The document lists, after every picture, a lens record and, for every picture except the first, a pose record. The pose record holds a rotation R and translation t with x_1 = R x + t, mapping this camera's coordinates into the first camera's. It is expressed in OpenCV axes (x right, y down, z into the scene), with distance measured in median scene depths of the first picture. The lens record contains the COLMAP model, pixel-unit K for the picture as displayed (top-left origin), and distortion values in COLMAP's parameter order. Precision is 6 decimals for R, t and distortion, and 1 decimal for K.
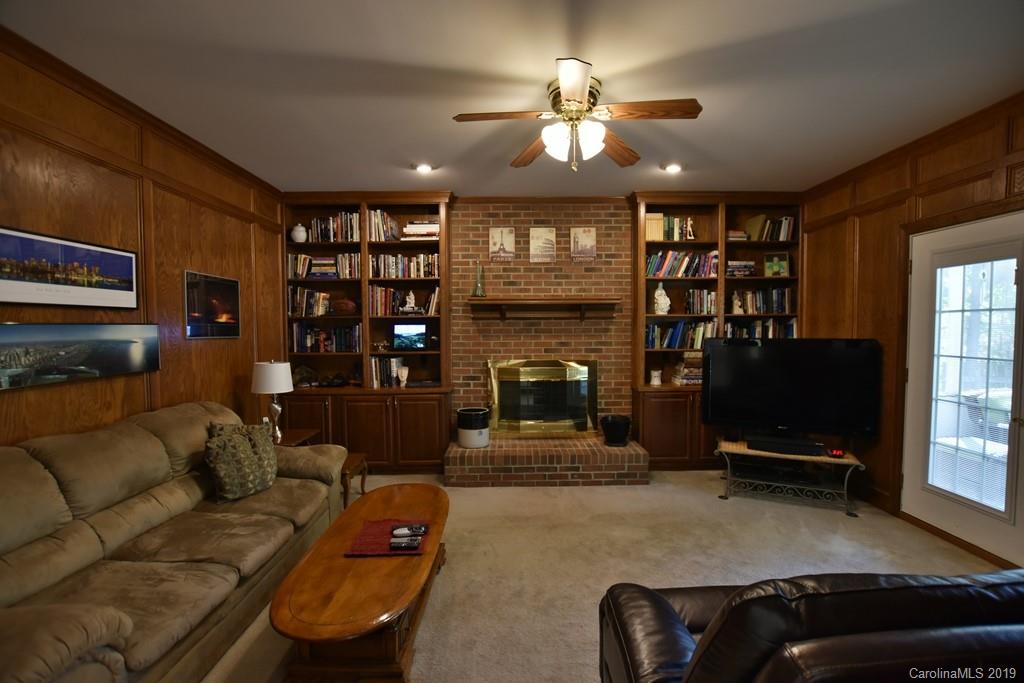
lens RADIAL K [[445.8, 0, 511.8], [0, 445.8, 342.7], [0, 0, 1]] dist [-0.017853, 0.001245]
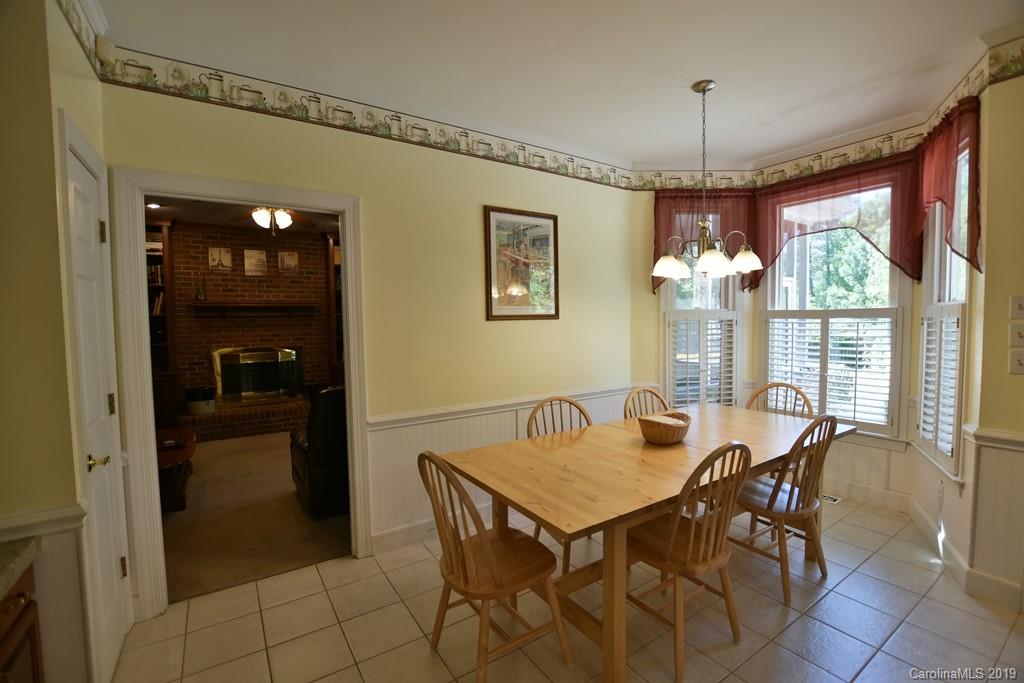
lens RADIAL K [[445.8, 0, 511.3], [0, 445.8, 344.3], [0, 0, 1]] dist [-0.017853, 0.001245]
pose [[0.833467, -0.035285, 0.551442, -0.034468], [0.029528, 0.999377, 0.019317, 0.026874], [-0.551780, 0.000183, 0.833990, -0.563323]]
